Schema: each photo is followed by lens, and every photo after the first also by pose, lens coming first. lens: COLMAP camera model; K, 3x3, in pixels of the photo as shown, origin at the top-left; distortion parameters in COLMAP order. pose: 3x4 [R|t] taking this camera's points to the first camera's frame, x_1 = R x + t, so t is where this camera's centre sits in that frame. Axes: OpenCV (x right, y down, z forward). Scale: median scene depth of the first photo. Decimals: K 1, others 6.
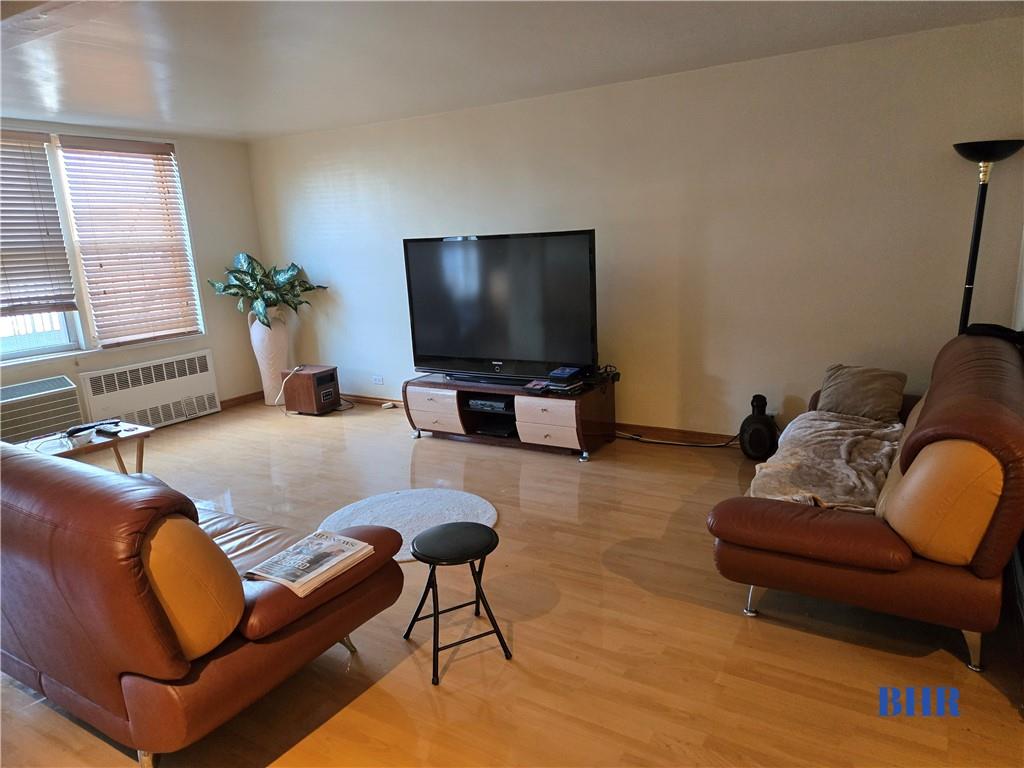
lens RADIAL K [[682.5, 0, 519.5], [0, 682.5, 379.4], [0, 0, 1]] dist [0.076382, -0.070983]
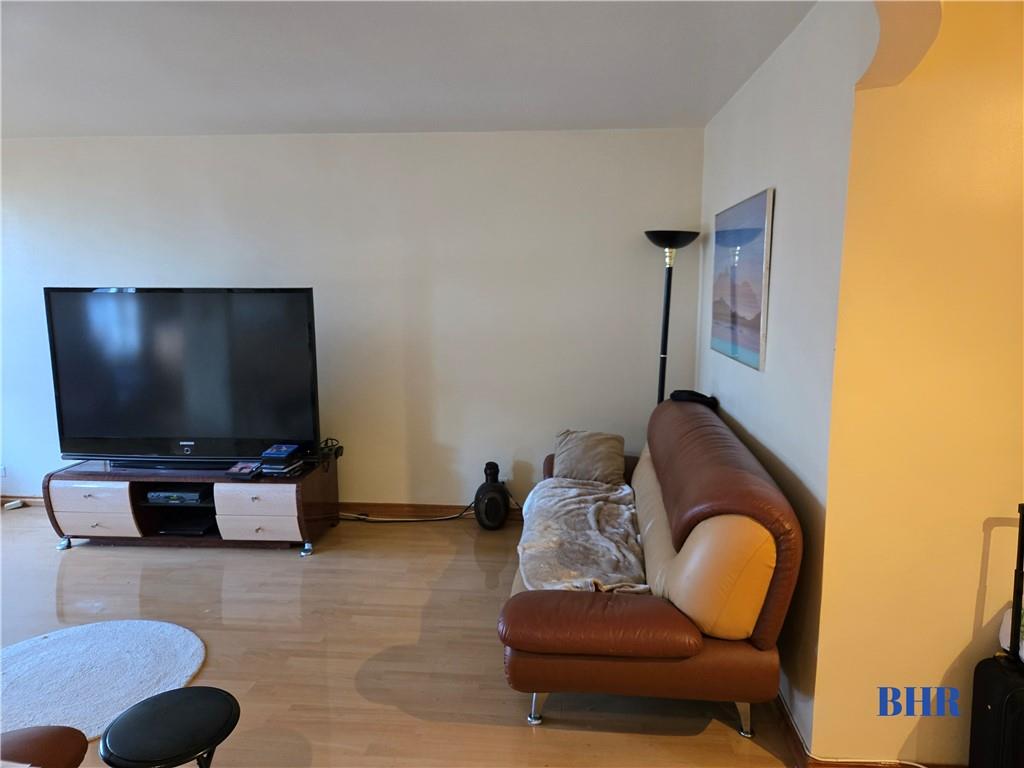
lens RADIAL K [[682.5, 0, 519.5], [0, 682.5, 379.4], [0, 0, 1]] dist [0.076382, -0.070983]
pose [[0.895897, -0.015120, 0.444005, -0.048865], [0.049788, 0.996542, -0.066524, -0.029018], [-0.441464, 0.081705, 0.893551, 0.099416]]
